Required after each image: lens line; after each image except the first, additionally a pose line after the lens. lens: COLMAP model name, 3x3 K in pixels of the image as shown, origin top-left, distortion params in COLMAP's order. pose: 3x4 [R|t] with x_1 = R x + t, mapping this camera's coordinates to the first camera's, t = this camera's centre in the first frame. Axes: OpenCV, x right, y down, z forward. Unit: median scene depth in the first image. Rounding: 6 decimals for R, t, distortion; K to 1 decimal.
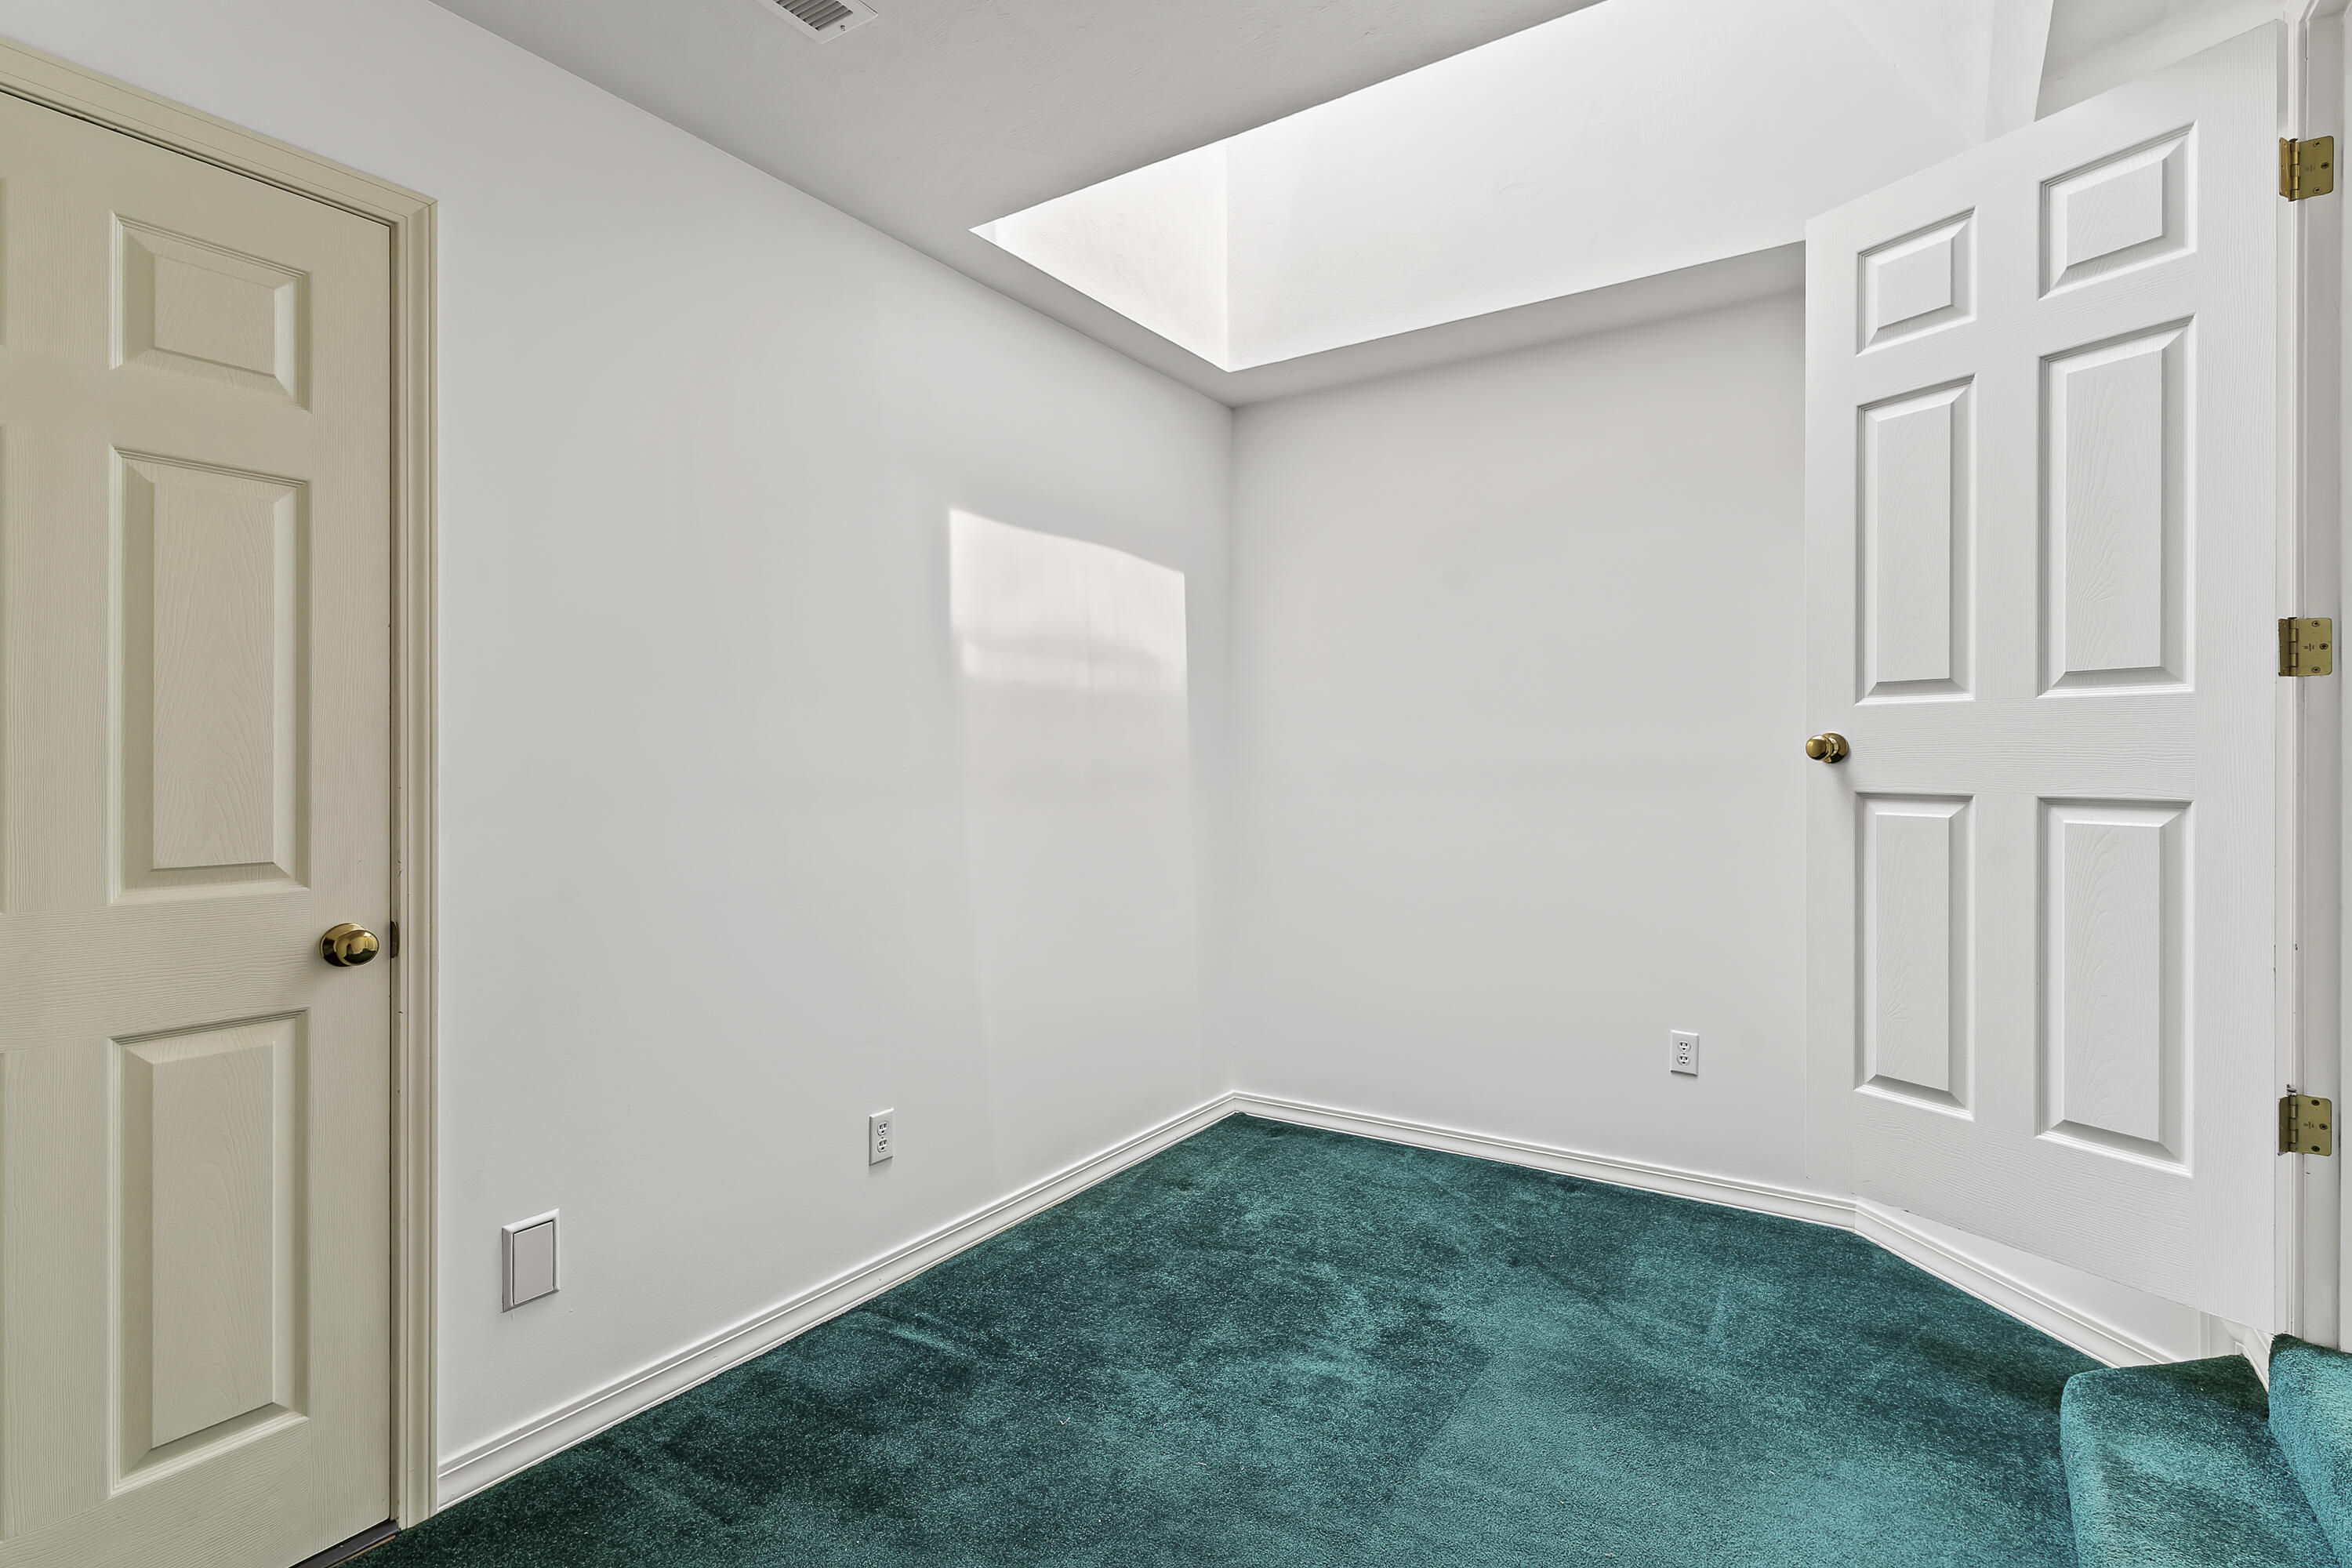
lens RADIAL K [[1150.1, 0, 1173.7], [0, 1150.1, 759.6], [0, 0, 1]] dist [0.000434, 0.000816]
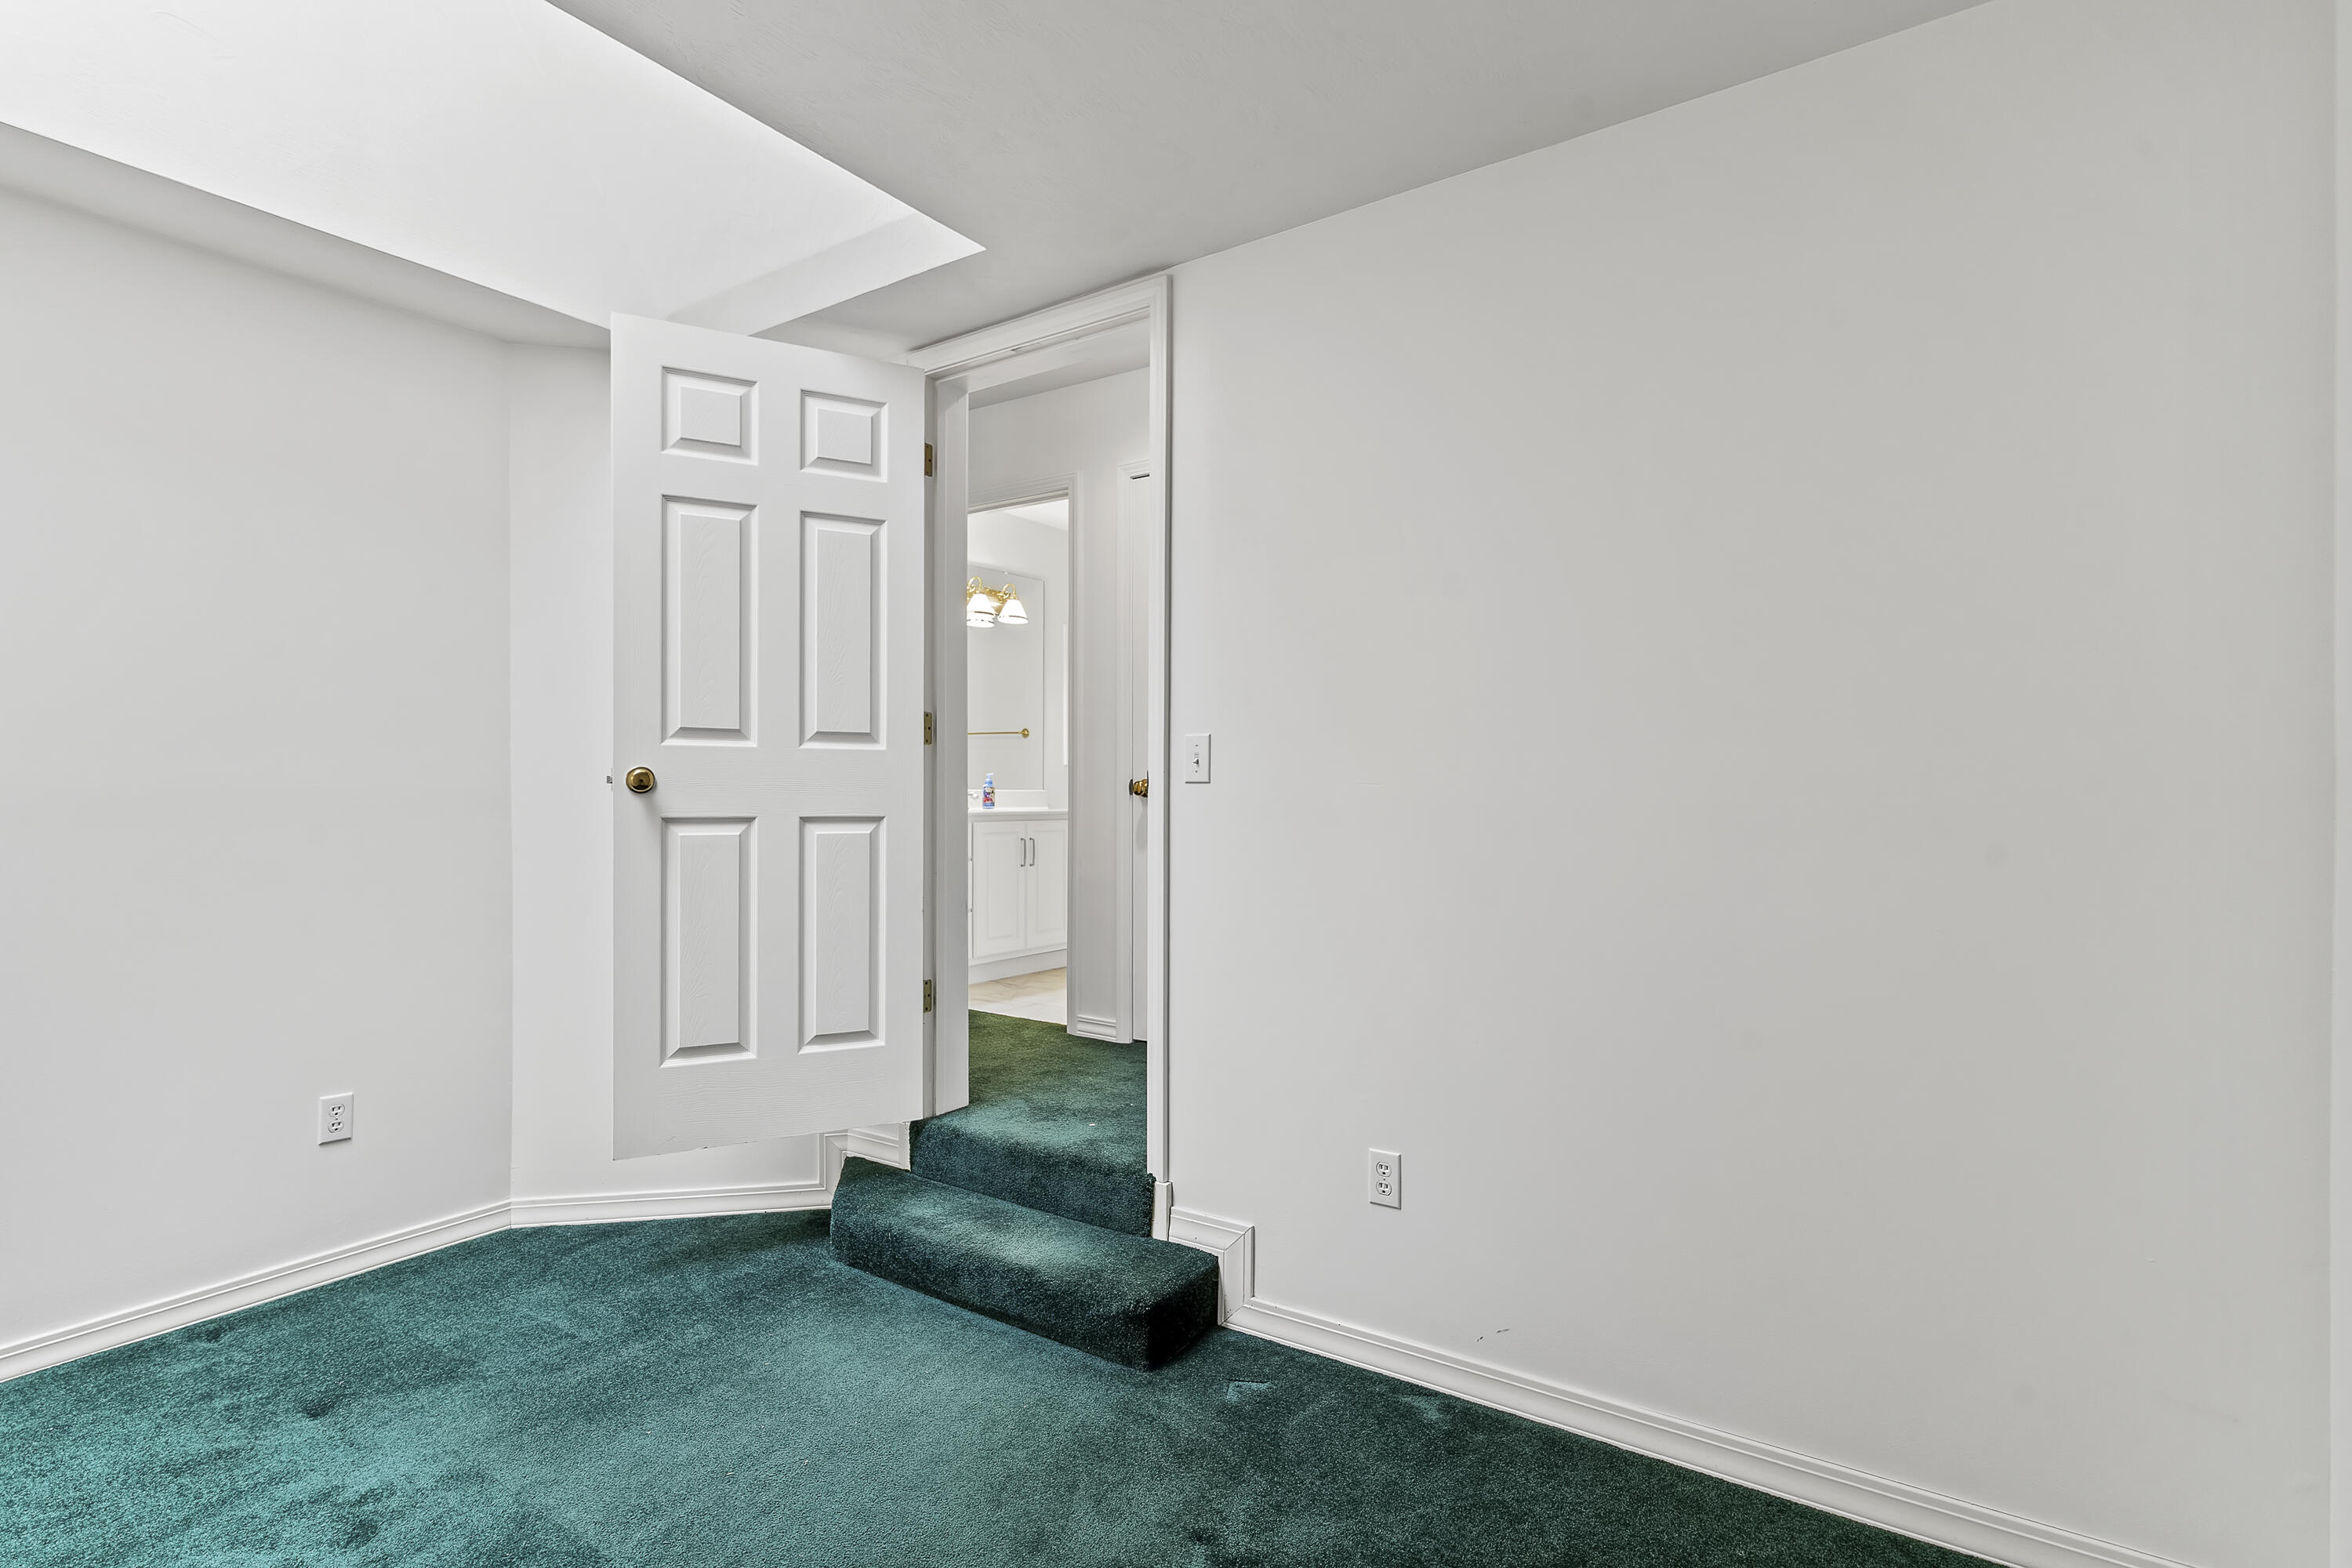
lens RADIAL K [[1150.1, 0, 1173.5], [0, 1150.1, 799.1], [0, 0, 1]] dist [0.000434, 0.000816]
pose [[-0.000744, -0.005598, 0.999984, -0.602850], [-0.001099, 0.999984, 0.005597, 0.001645], [-0.999999, -0.001095, -0.000750, 0.470028]]
